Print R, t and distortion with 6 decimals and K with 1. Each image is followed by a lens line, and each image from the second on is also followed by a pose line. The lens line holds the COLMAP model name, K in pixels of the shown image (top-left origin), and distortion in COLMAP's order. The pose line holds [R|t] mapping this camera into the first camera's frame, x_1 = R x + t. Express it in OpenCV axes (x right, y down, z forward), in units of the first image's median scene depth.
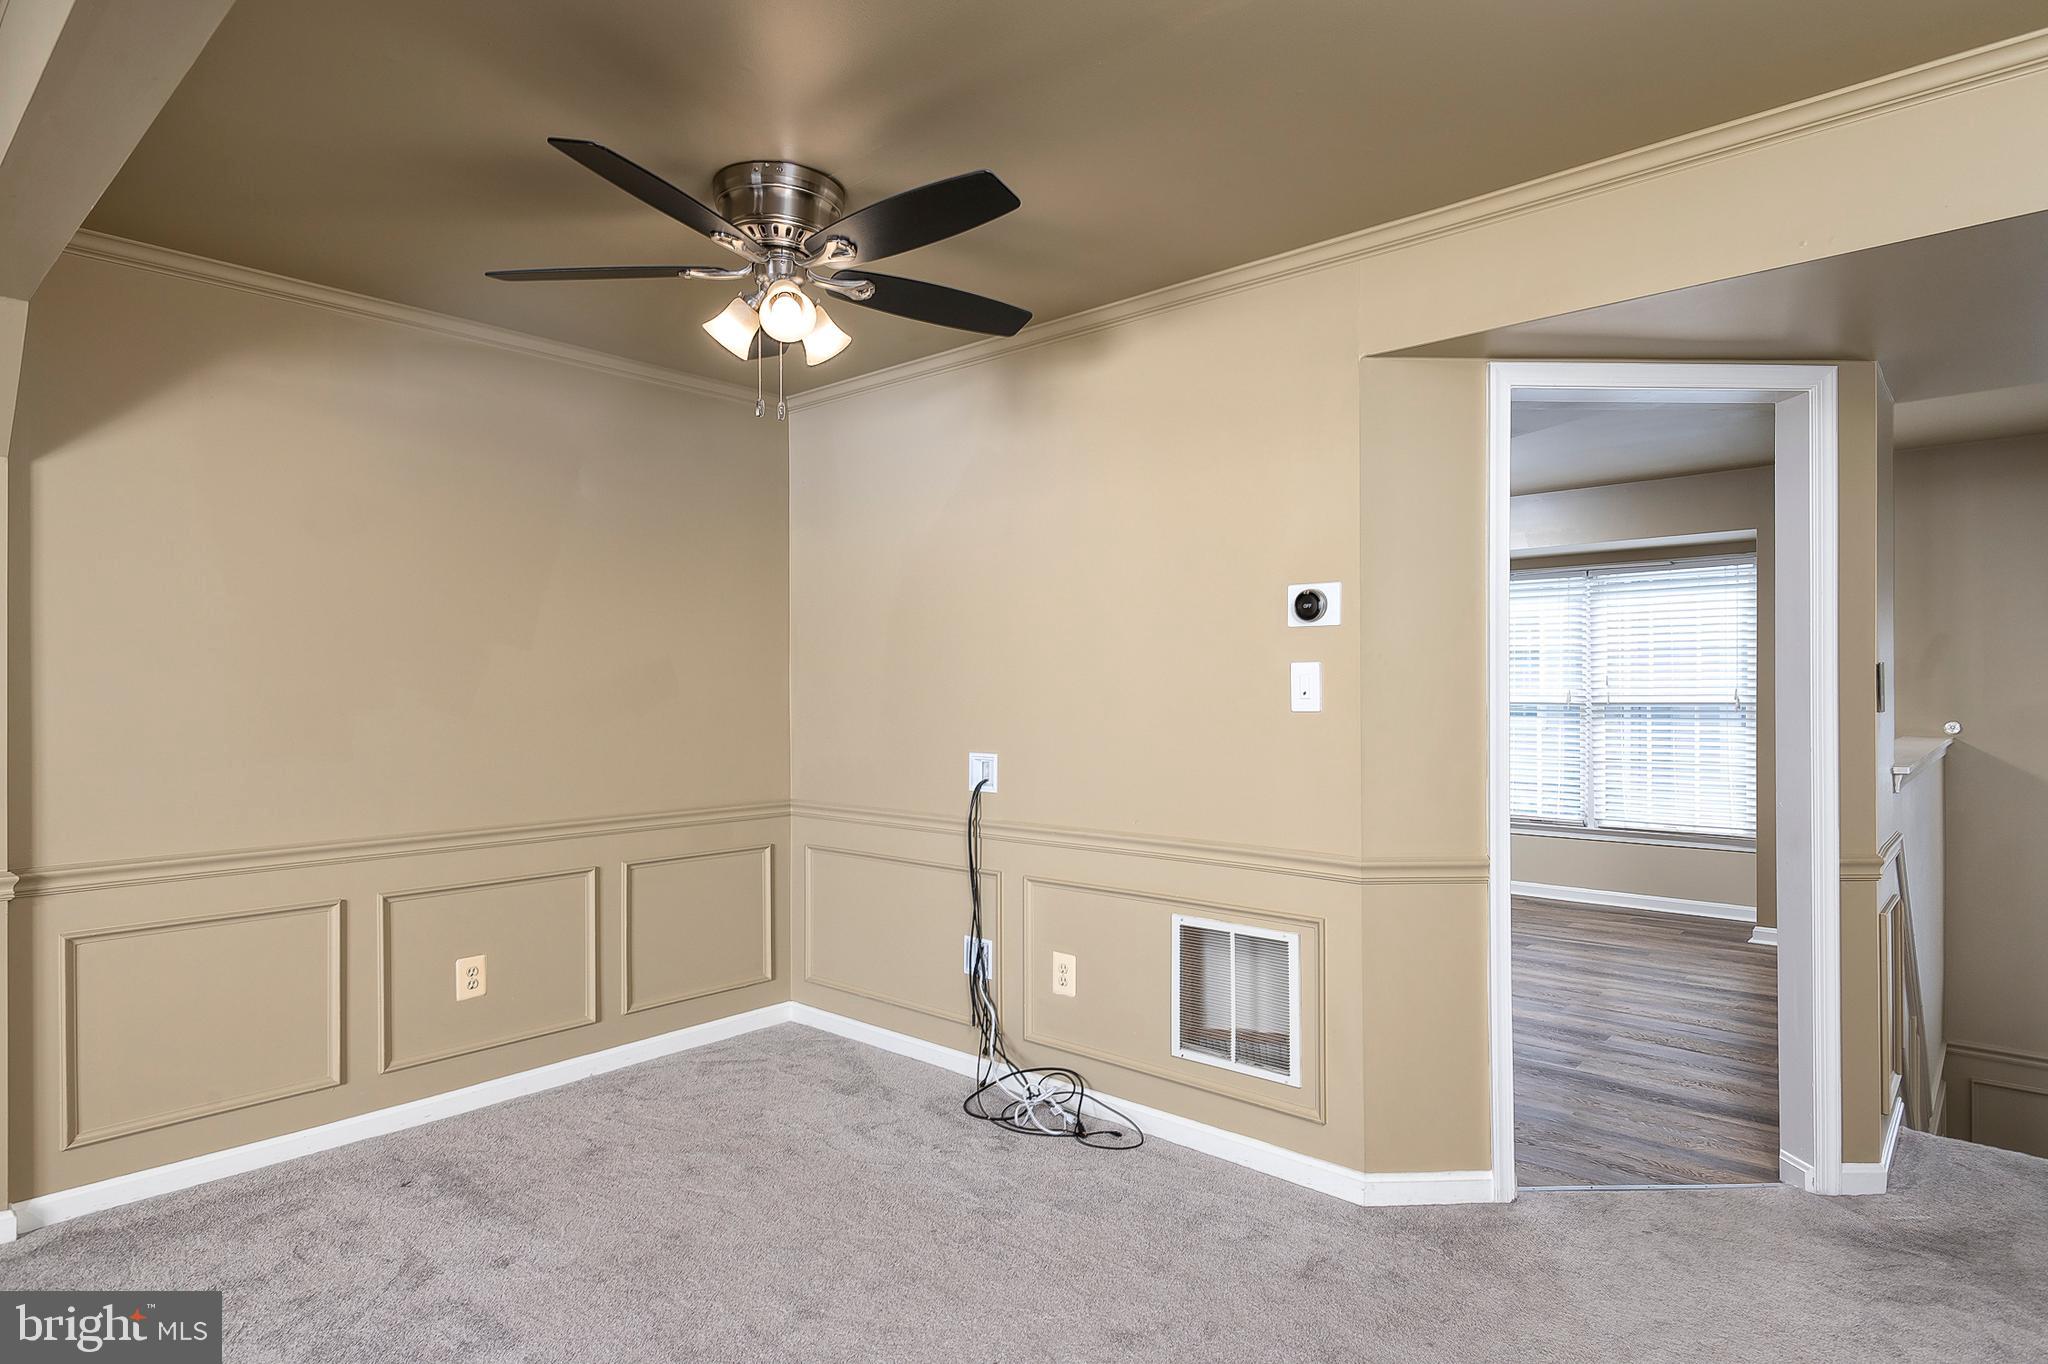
lens RADIAL K [[1139.3, 0, 1025.5], [0, 1139.3, 683.6], [0, 0, 1]] dist [0.001444, -0.000160]
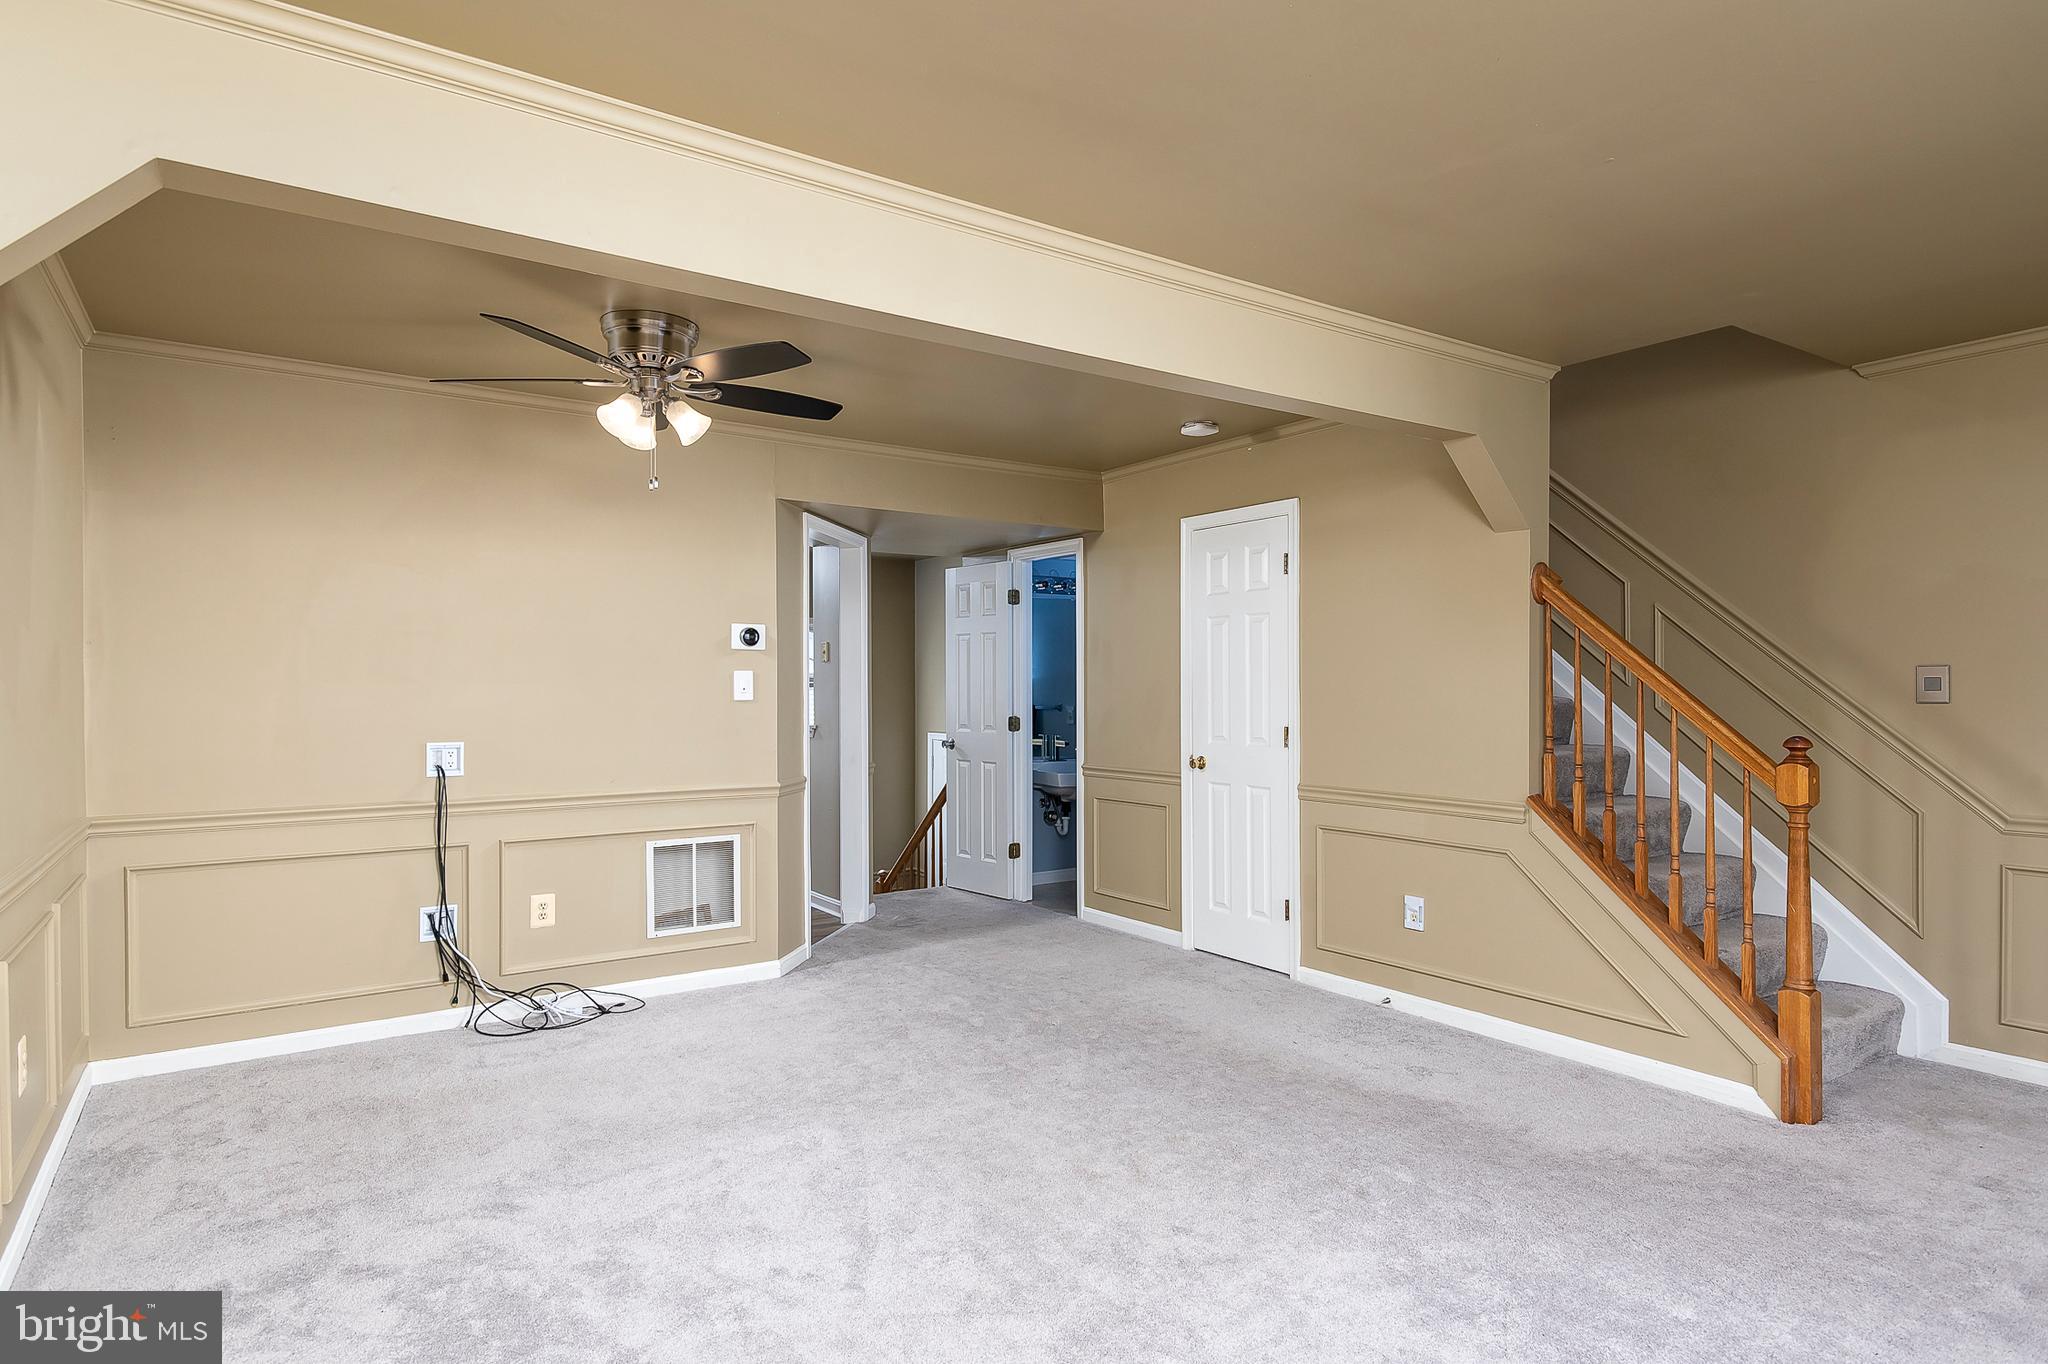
lens RADIAL K [[1139.3, 0, 1025.5], [0, 1139.3, 683.6], [0, 0, 1]] dist [0.001444, -0.000160]
pose [[0.226441, 0.003261, 0.974019, -1.088249], [-0.004332, 0.999988, -0.002340, 0.001950], [-0.974015, -0.003690, 0.226452, 0.185966]]
